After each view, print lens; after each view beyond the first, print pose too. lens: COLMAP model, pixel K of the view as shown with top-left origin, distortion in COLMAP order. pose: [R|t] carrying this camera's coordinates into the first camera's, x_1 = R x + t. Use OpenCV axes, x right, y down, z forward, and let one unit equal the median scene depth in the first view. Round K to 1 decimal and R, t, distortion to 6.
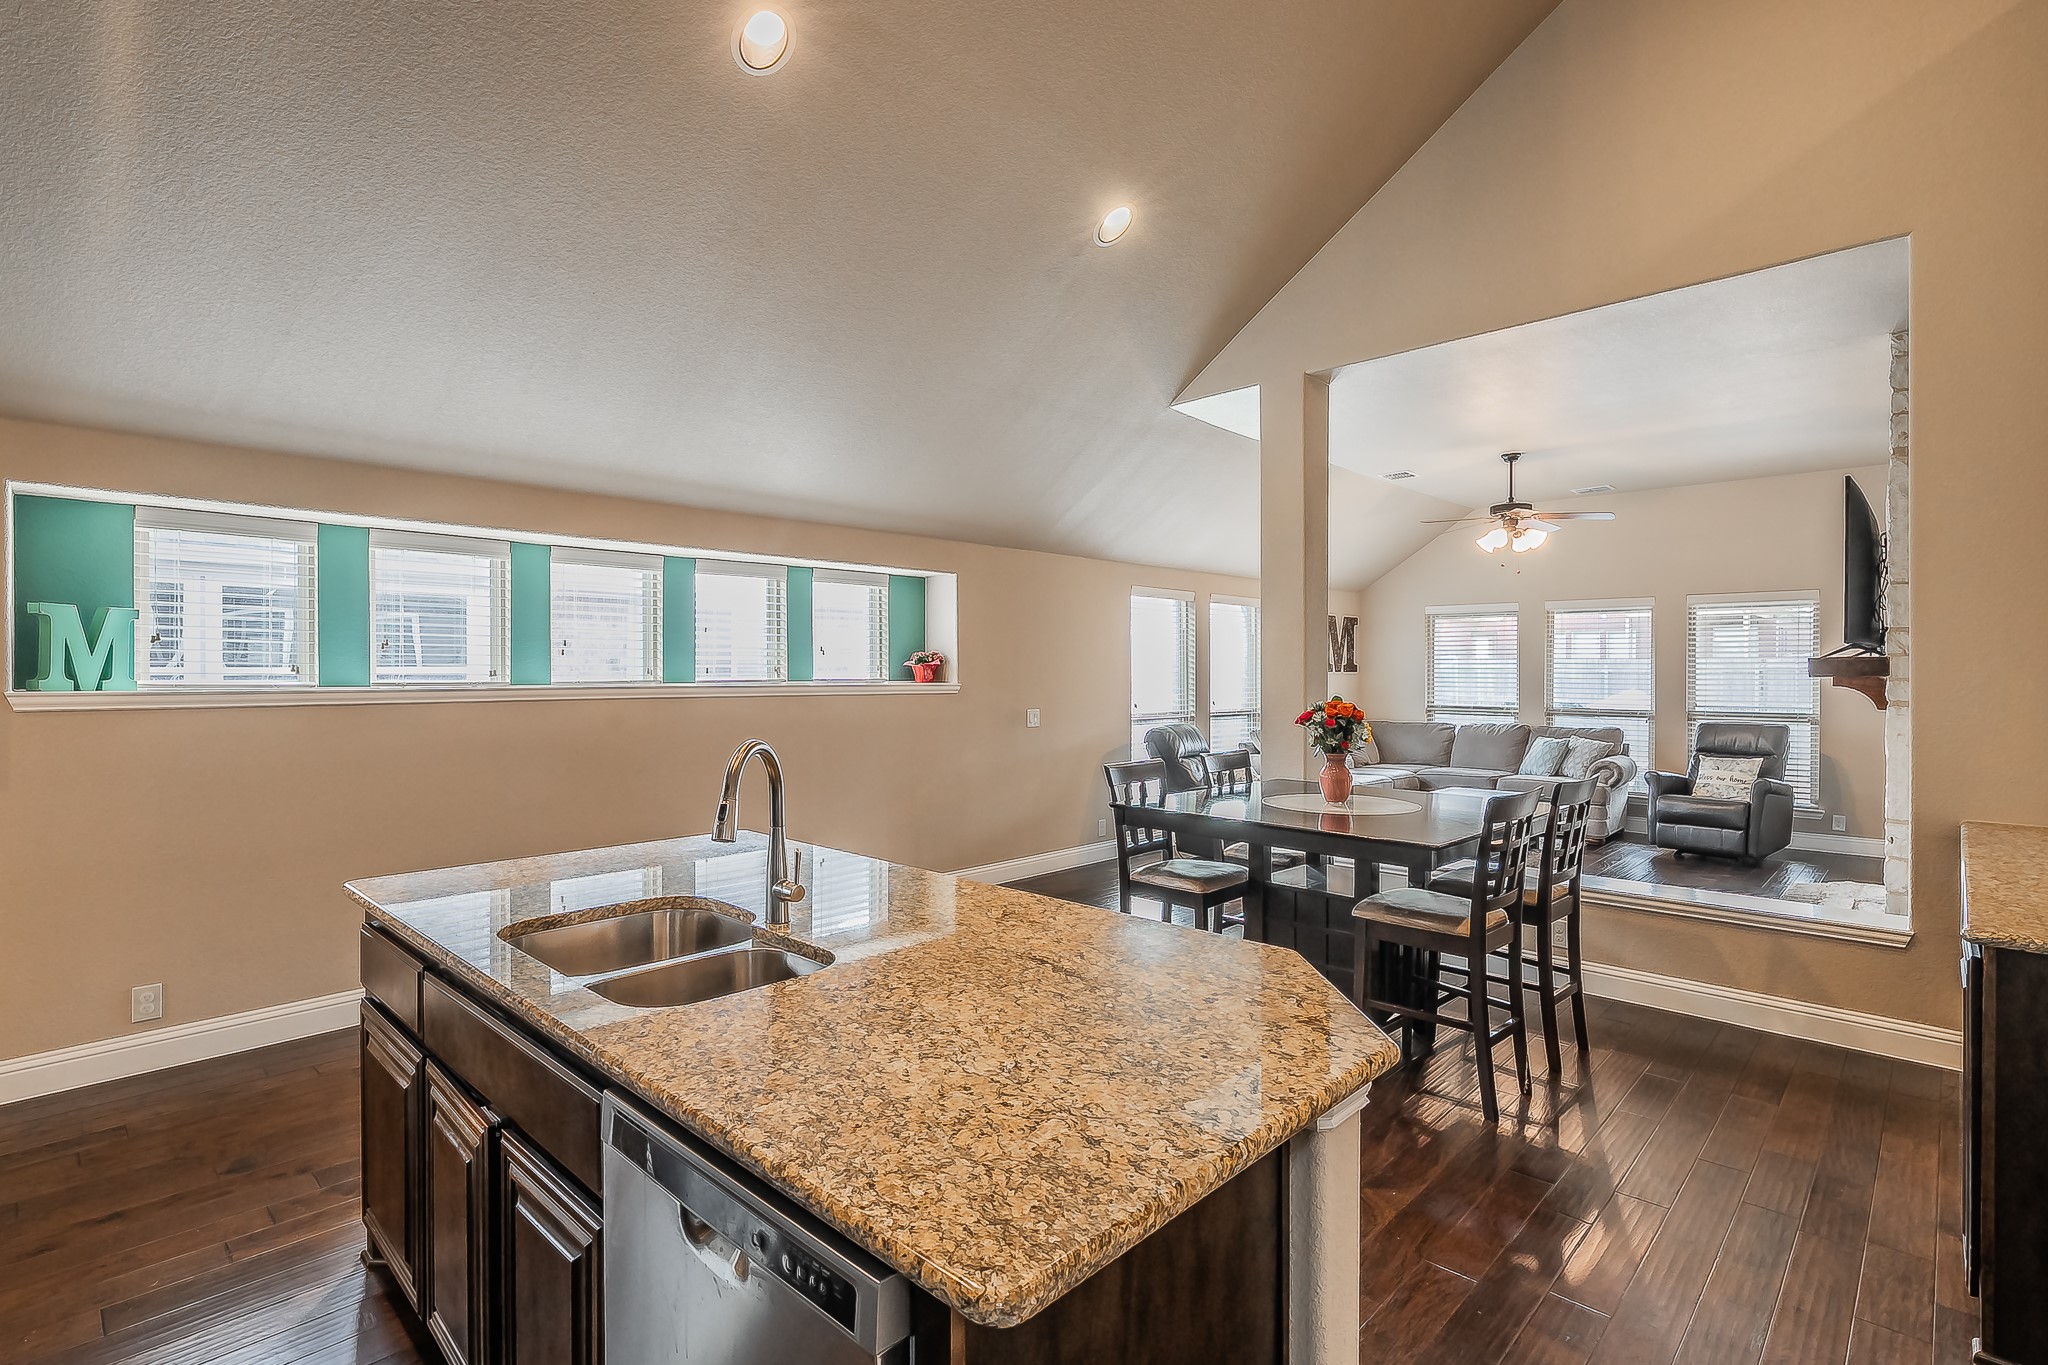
lens RADIAL K [[964.7, 0, 1015.7], [0, 964.7, 674.8], [0, 0, 1]] dist [0.001065, 0.000294]
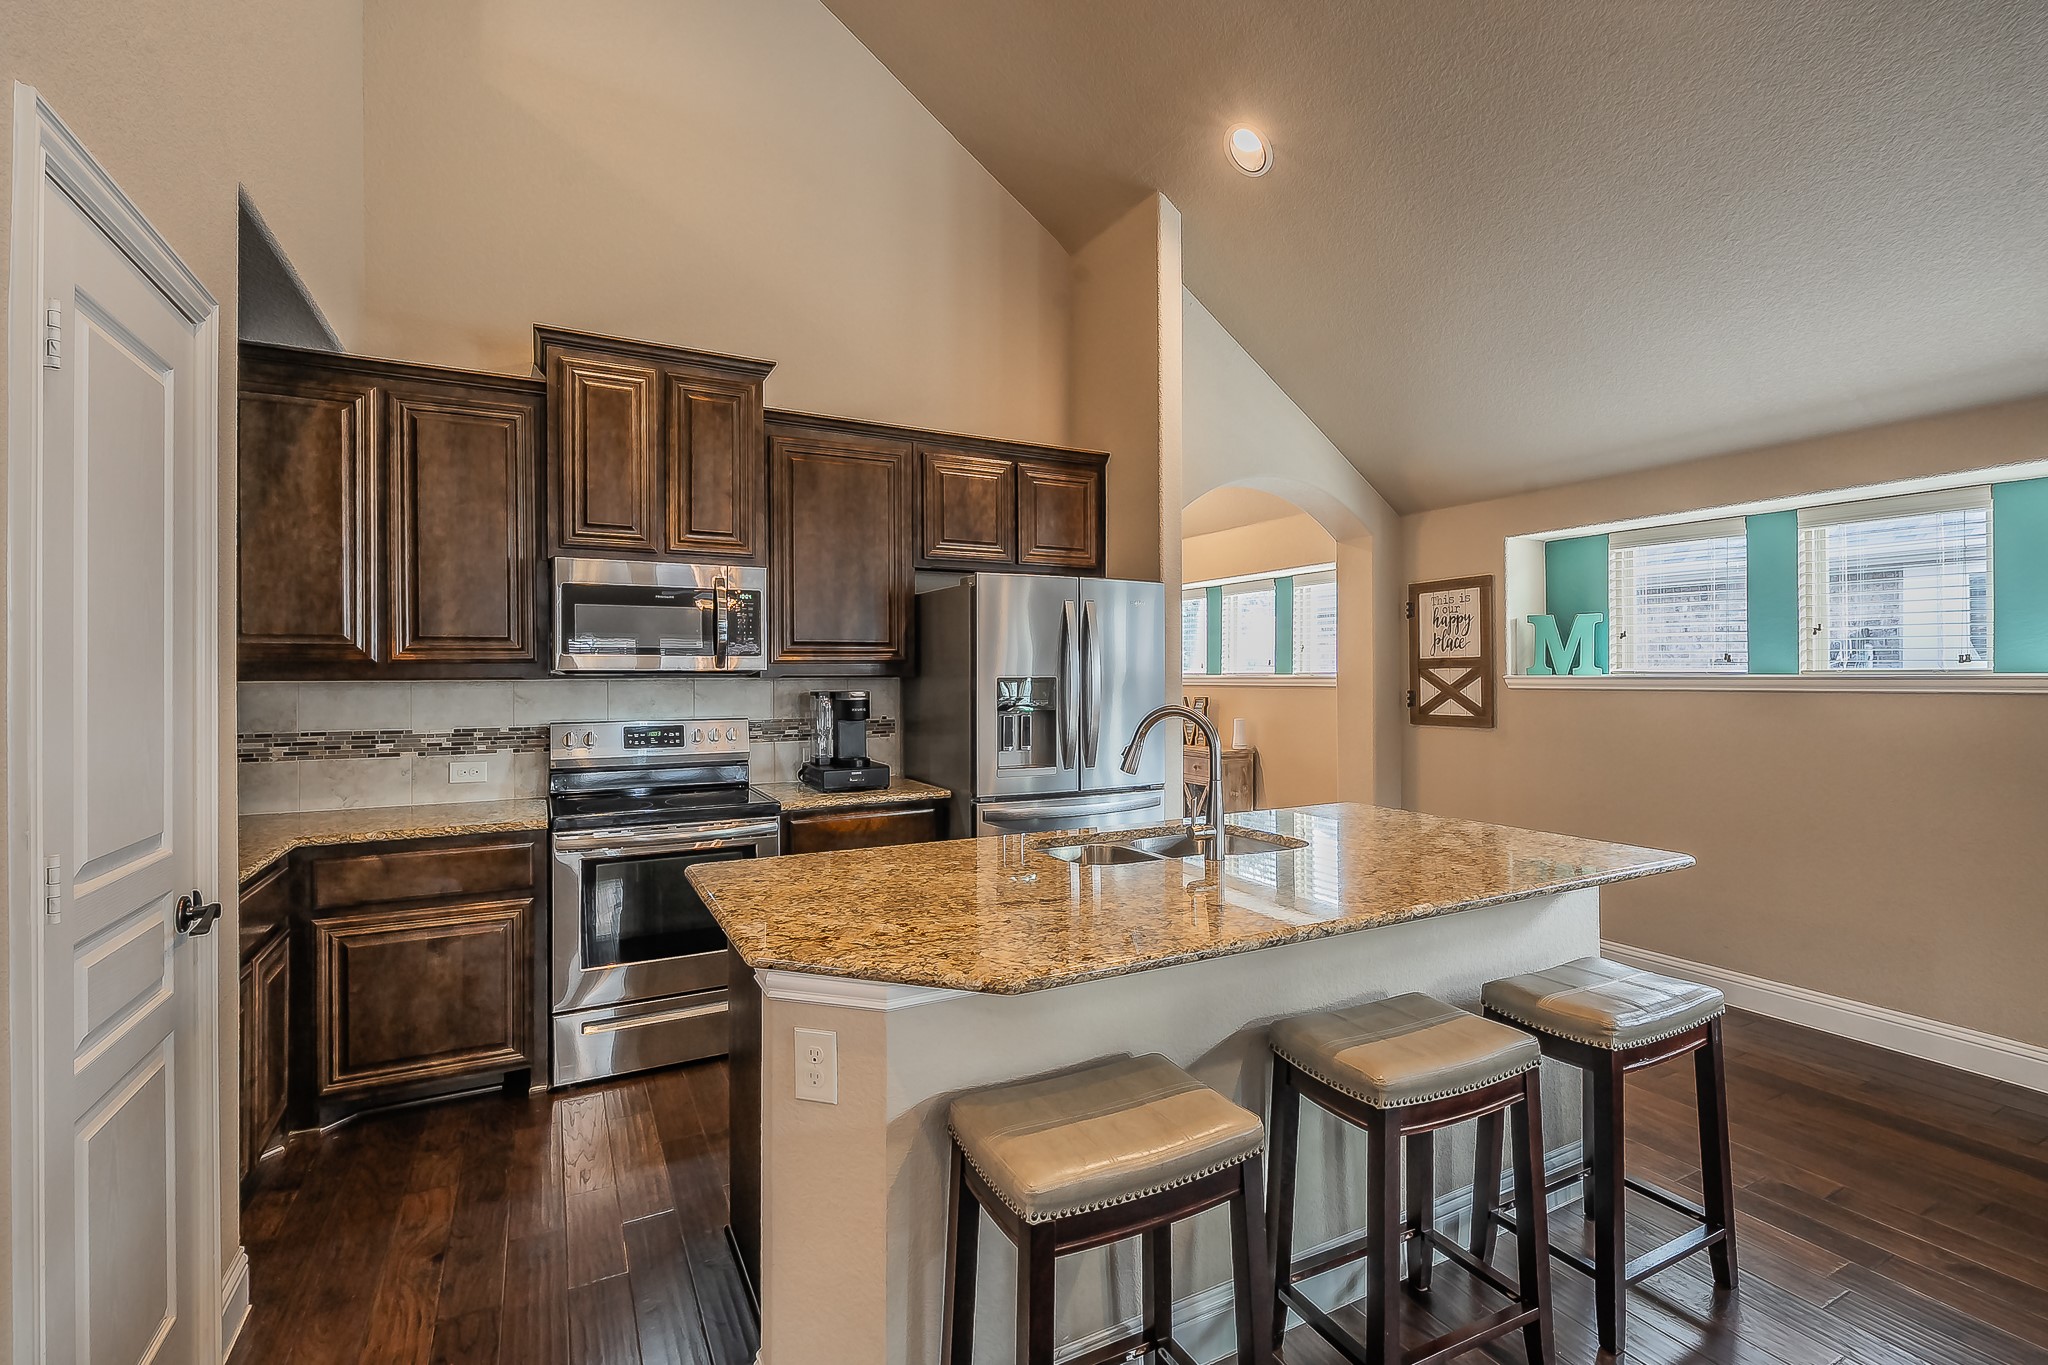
lens RADIAL K [[964.7, 0, 1015.7], [0, 964.7, 674.8], [0, 0, 1]] dist [0.001065, 0.000294]
pose [[-0.335551, 0.007751, -0.941990, 0.268987], [0.004762, 0.999967, 0.006532, 0.001700], [0.942010, -0.002294, -0.335577, 0.320832]]
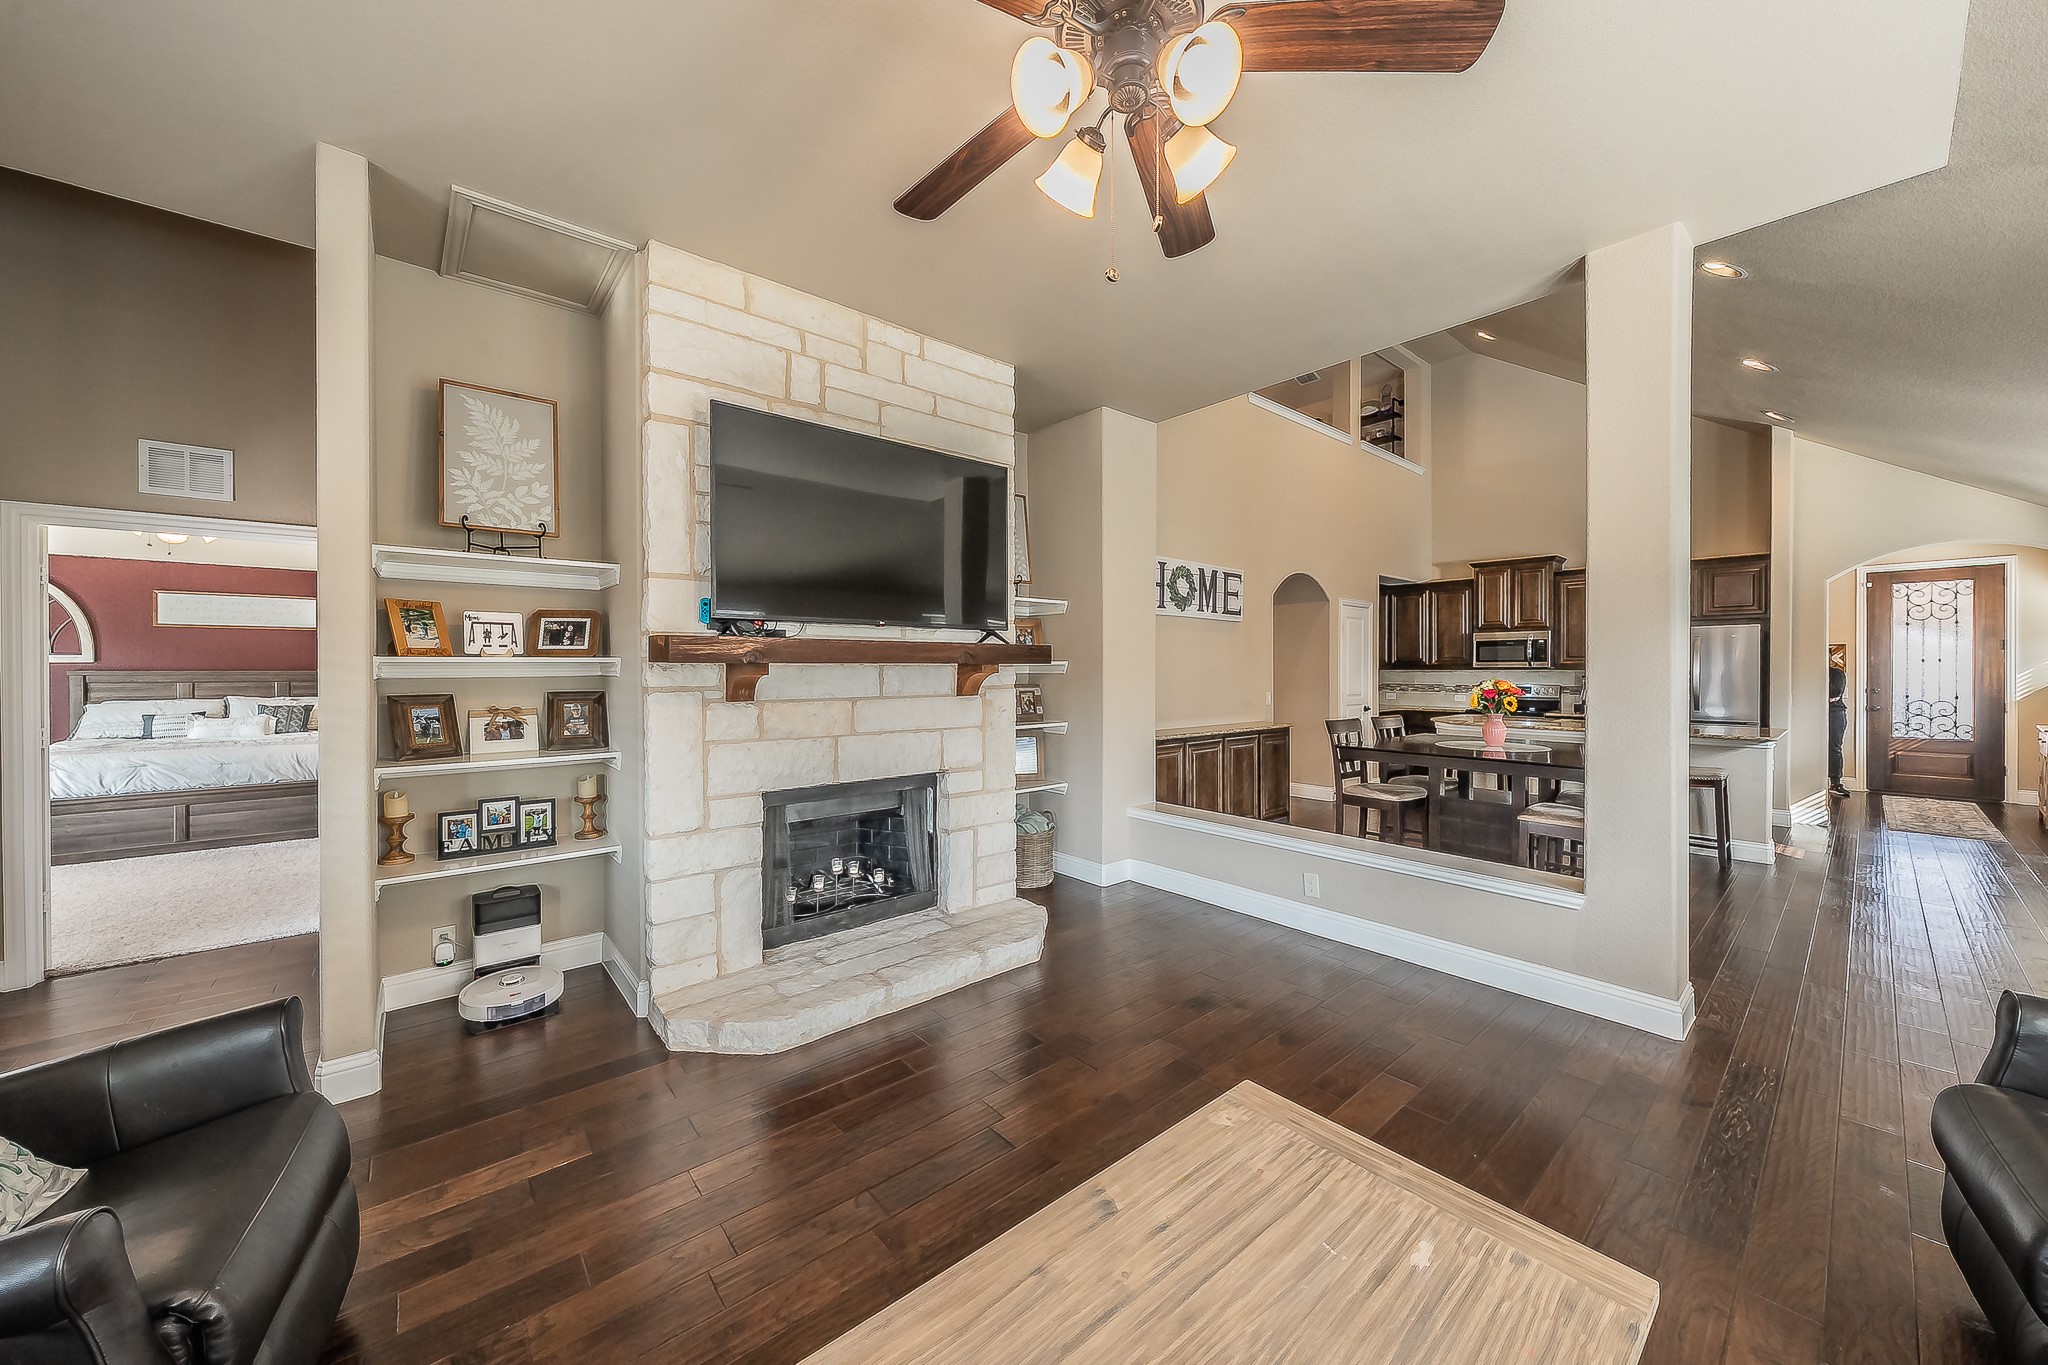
lens RADIAL K [[718.1, 0, 1025.0], [0, 718.1, 670.8], [0, 0, 1]] dist [-0.000171, 0.000087]
pose [[-0.995410, 0.001041, 0.095700, 0.515650], [0.001359, 0.999994, 0.003257, 0.002671], [-0.095696, 0.003373, -0.995405, 1.182579]]
